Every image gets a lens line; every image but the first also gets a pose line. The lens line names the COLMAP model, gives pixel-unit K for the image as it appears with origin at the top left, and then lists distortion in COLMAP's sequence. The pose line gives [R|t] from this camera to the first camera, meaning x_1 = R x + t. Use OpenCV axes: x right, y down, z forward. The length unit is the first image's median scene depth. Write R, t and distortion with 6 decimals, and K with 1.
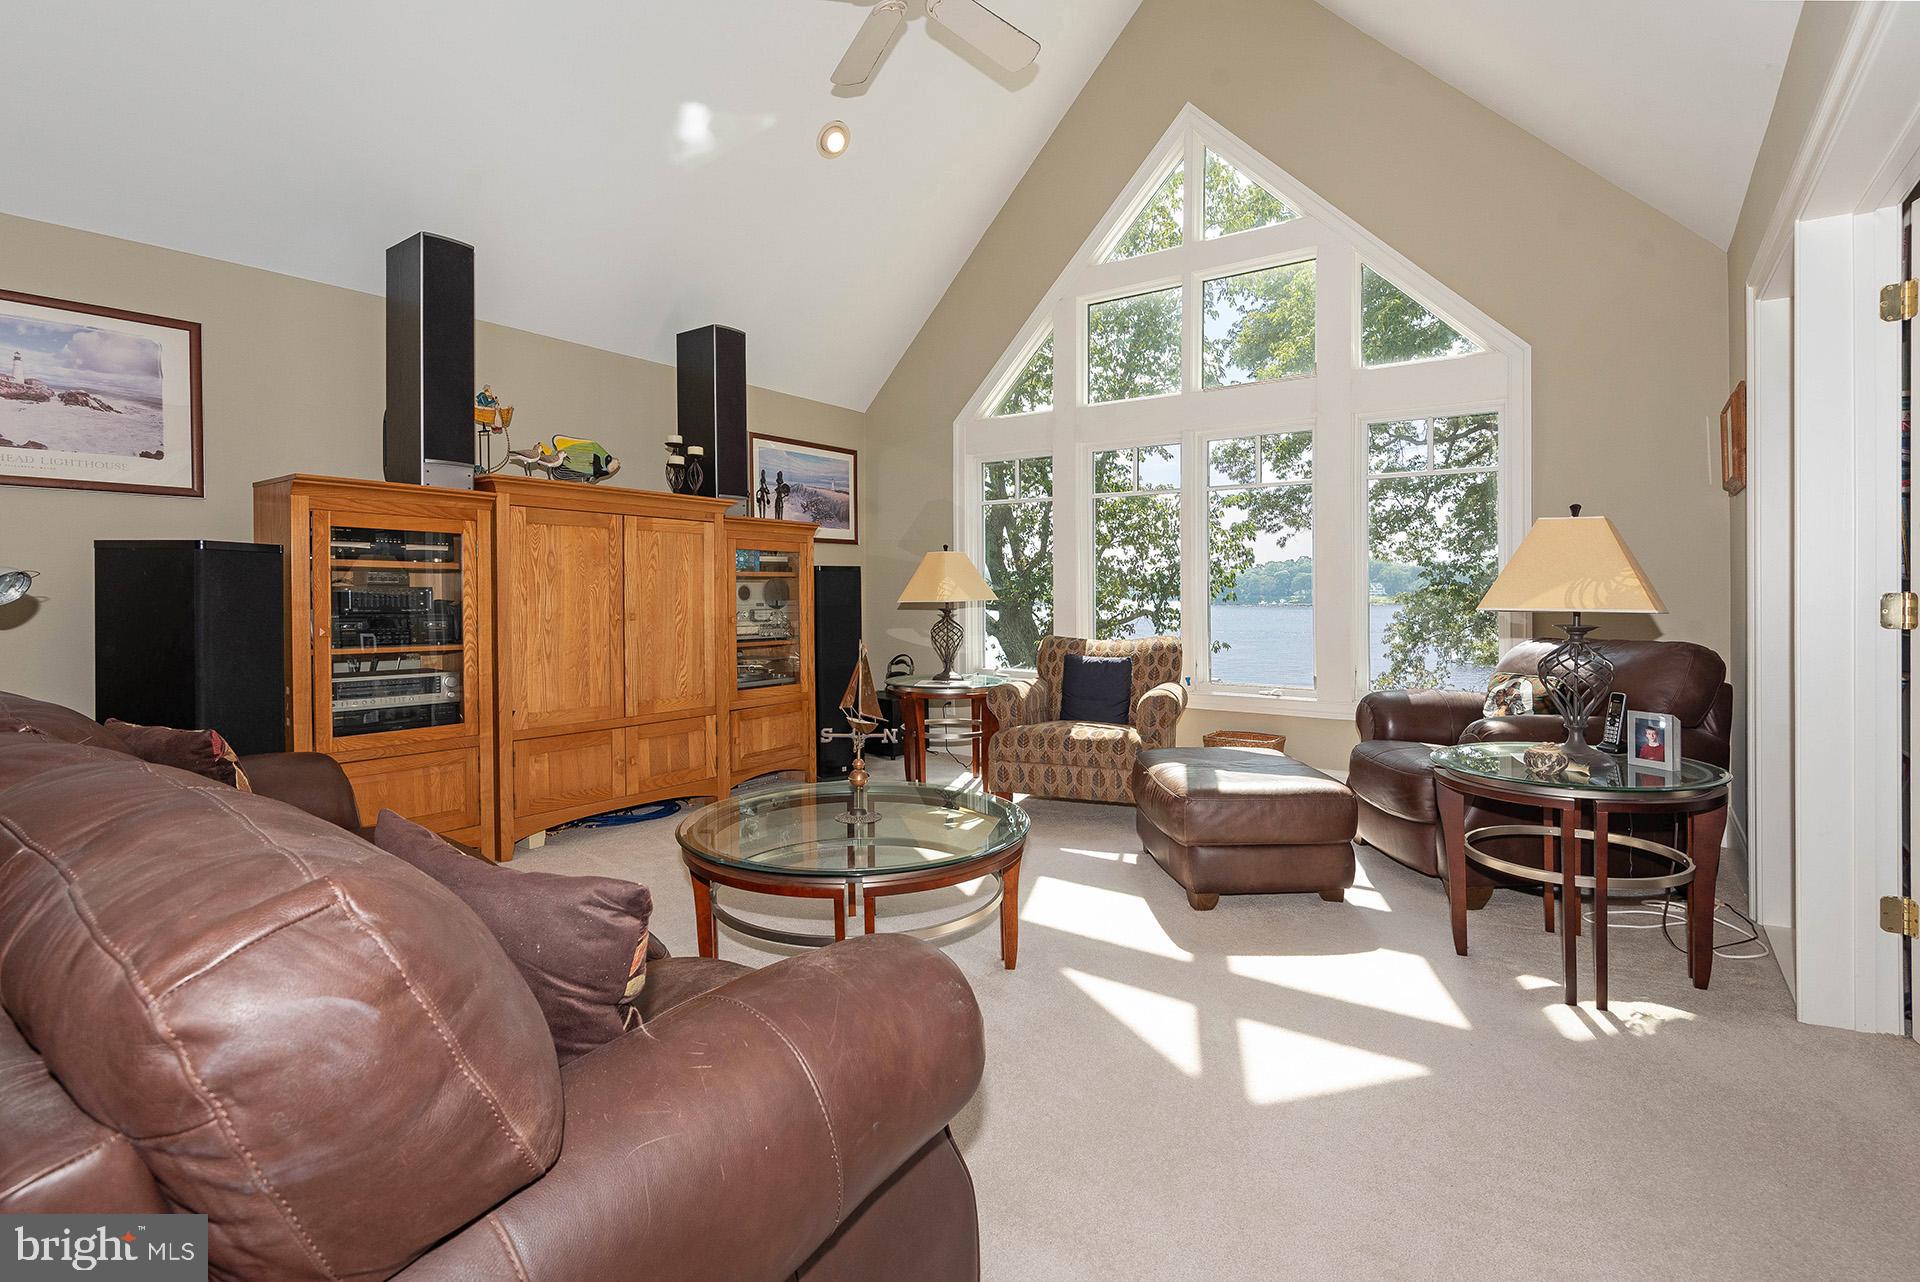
lens RADIAL K [[918.1, 0, 922.9], [0, 918.1, 635.6], [0, 0, 1]] dist [0.001199, -0.000131]
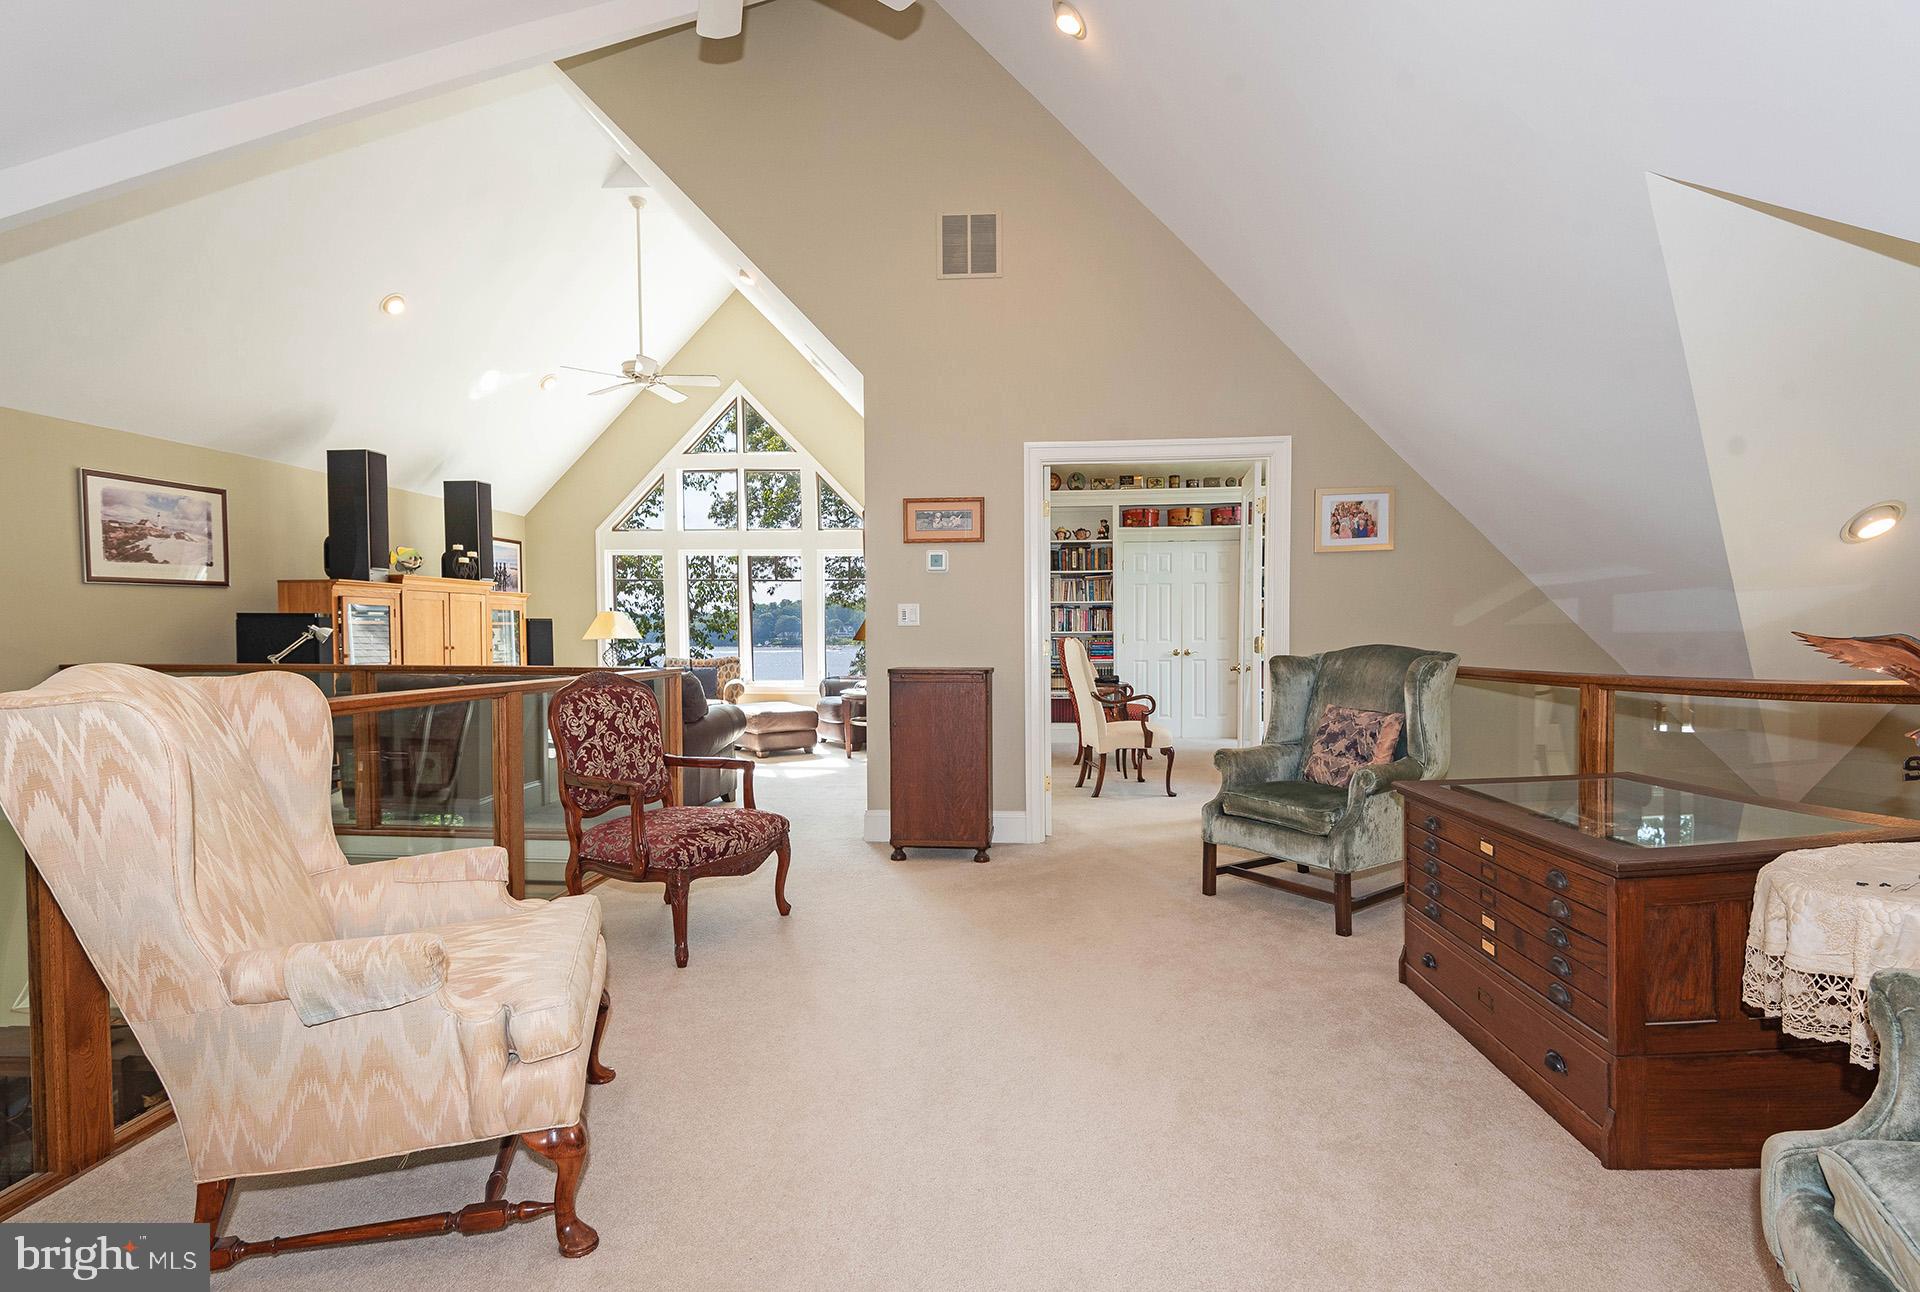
lens RADIAL K [[870.8, 0, 960.0], [0, 870.8, 646.0], [0, 0, 1]] dist [-0.000767, -0.000052]
pose [[0.825032, -0.005885, 0.565055, -0.561721], [0.011391, 0.999916, -0.006218, -0.007445], [-0.564971, 0.011567, 0.825030, -1.197960]]
